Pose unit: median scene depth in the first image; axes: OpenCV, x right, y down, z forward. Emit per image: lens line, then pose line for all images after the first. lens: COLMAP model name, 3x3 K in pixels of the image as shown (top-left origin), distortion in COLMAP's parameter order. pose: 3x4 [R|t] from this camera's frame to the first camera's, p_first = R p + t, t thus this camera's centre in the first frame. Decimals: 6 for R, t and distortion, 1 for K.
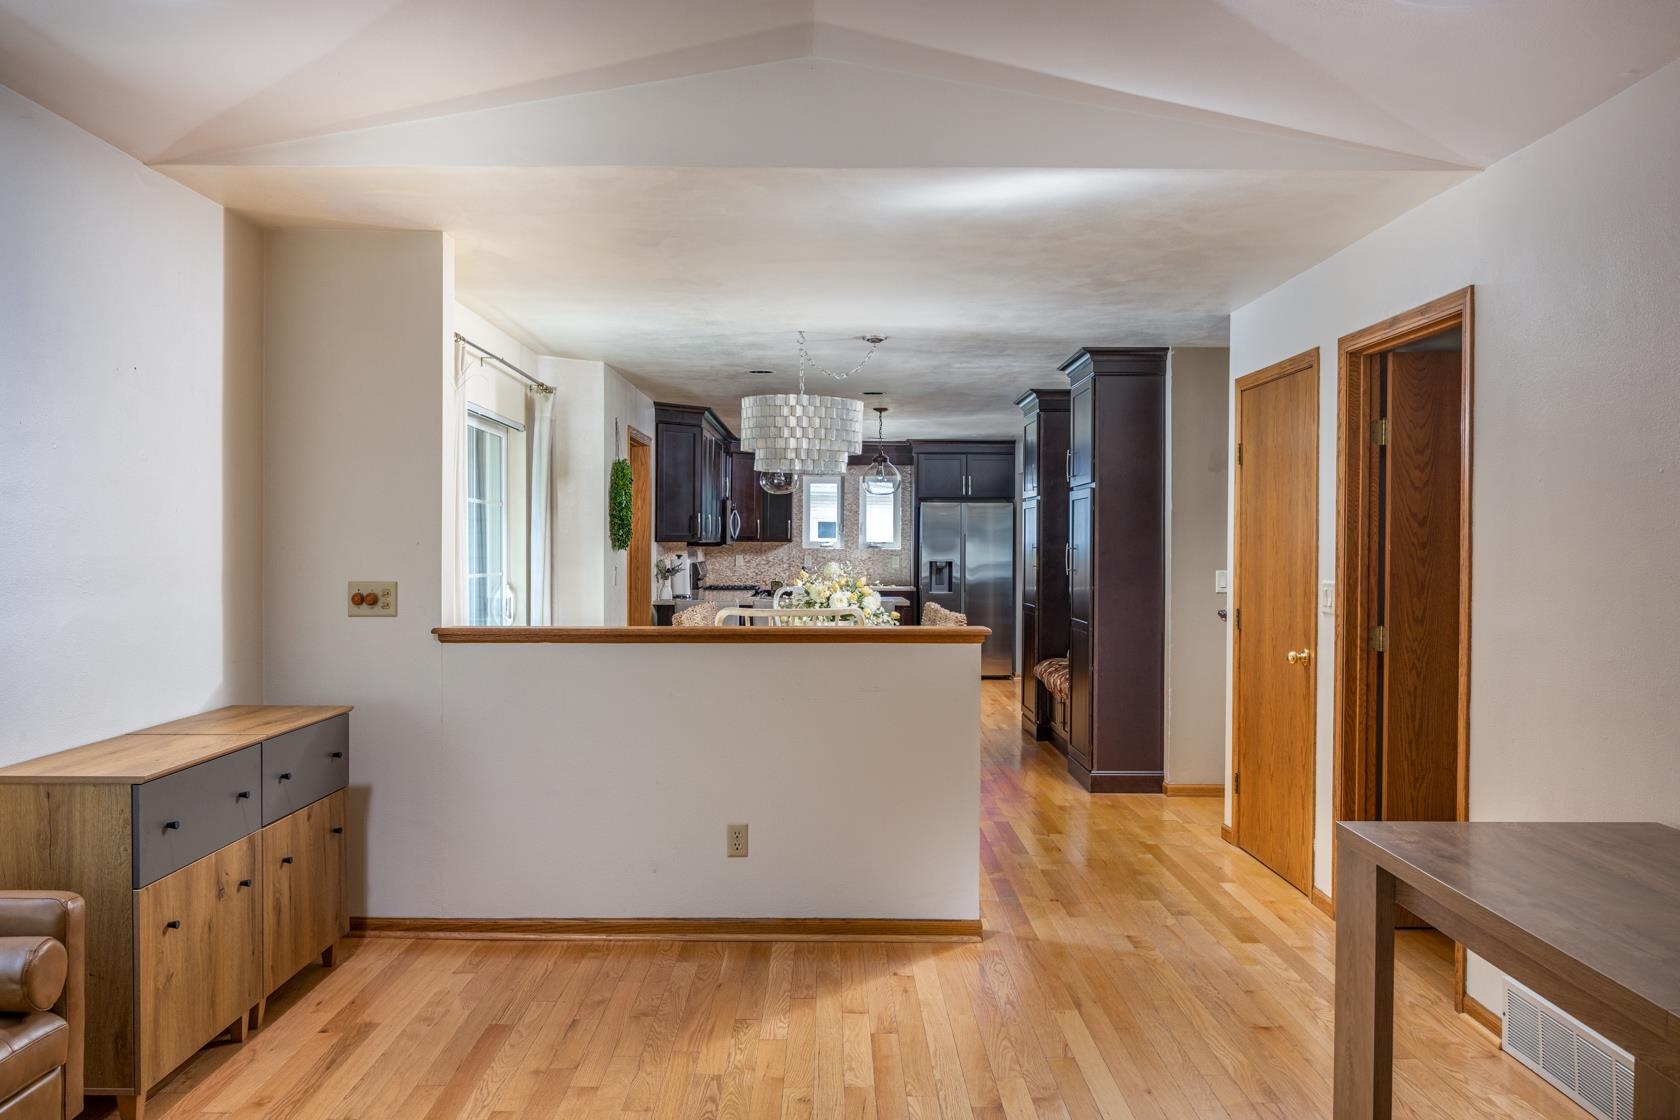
lens RADIAL K [[1294.2, 0, 839.3], [0, 1294.2, 555.9], [0, 0, 1]] dist [0.000376, 0.000007]
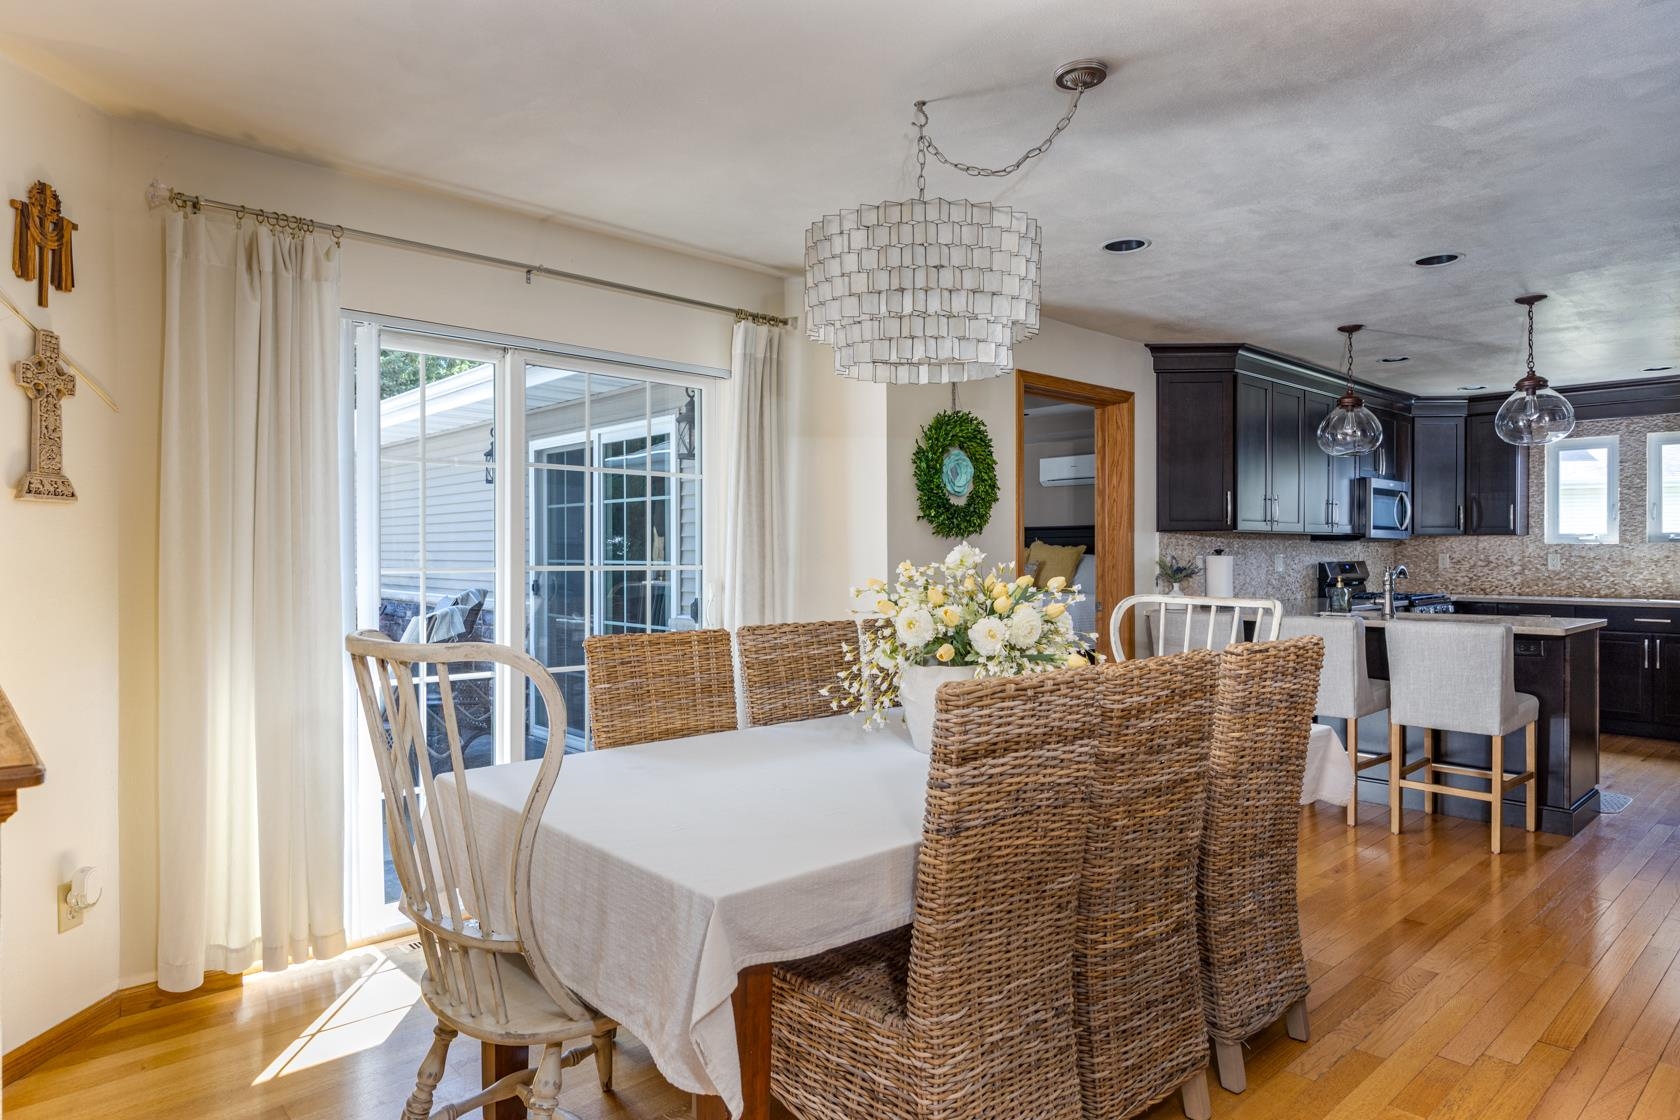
lens RADIAL K [[974.1, 0, 838.2], [0, 974.1, 554.7], [0, 0, 1]] dist [-0.005875, -0.001372]
pose [[0.661800, -0.000471, -0.749680, 0.116485], [-0.004235, 0.999982, -0.004366, 0.004711], [0.749668, 0.006064, 0.661786, 0.358412]]
